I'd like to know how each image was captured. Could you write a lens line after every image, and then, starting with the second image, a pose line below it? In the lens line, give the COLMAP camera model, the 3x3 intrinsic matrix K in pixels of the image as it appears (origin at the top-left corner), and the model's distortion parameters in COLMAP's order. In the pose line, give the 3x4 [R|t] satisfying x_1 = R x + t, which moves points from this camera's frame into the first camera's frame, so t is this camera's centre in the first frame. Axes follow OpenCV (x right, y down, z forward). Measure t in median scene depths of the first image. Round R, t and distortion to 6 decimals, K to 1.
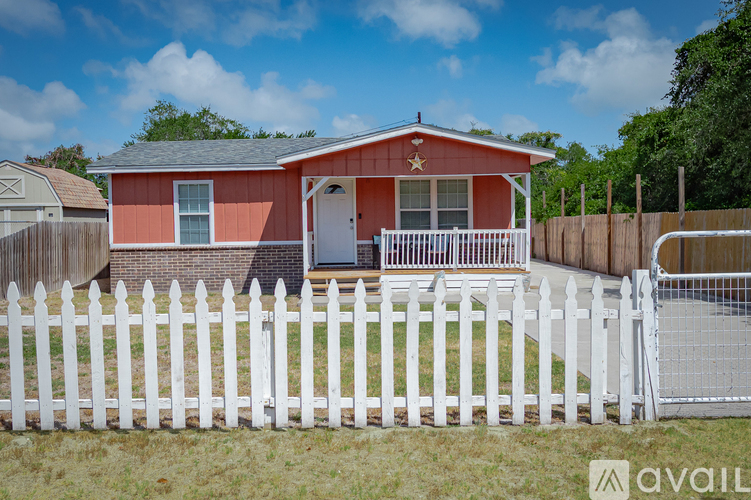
lens RADIAL K [[453.9, 0, 375.7], [0, 453.9, 249.2], [0, 0, 1]] dist [0.007147, -0.000124]
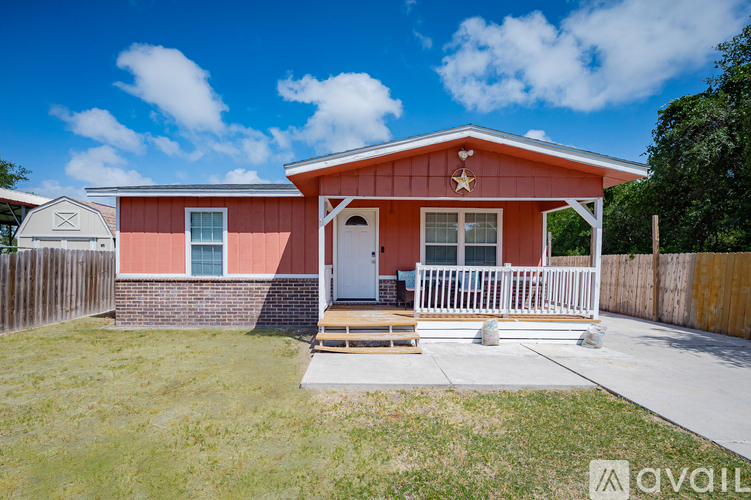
lens RADIAL K [[308.5, 0, 373.1], [0, 308.5, 270.5], [0, 0, 1]] dist [-0.003350, -0.000043]
pose [[0.999639, 0.022270, -0.015008, -0.045294], [-0.022644, 0.999426, -0.025216, -0.013339], [0.014438, 0.025546, 0.999569, 0.370876]]
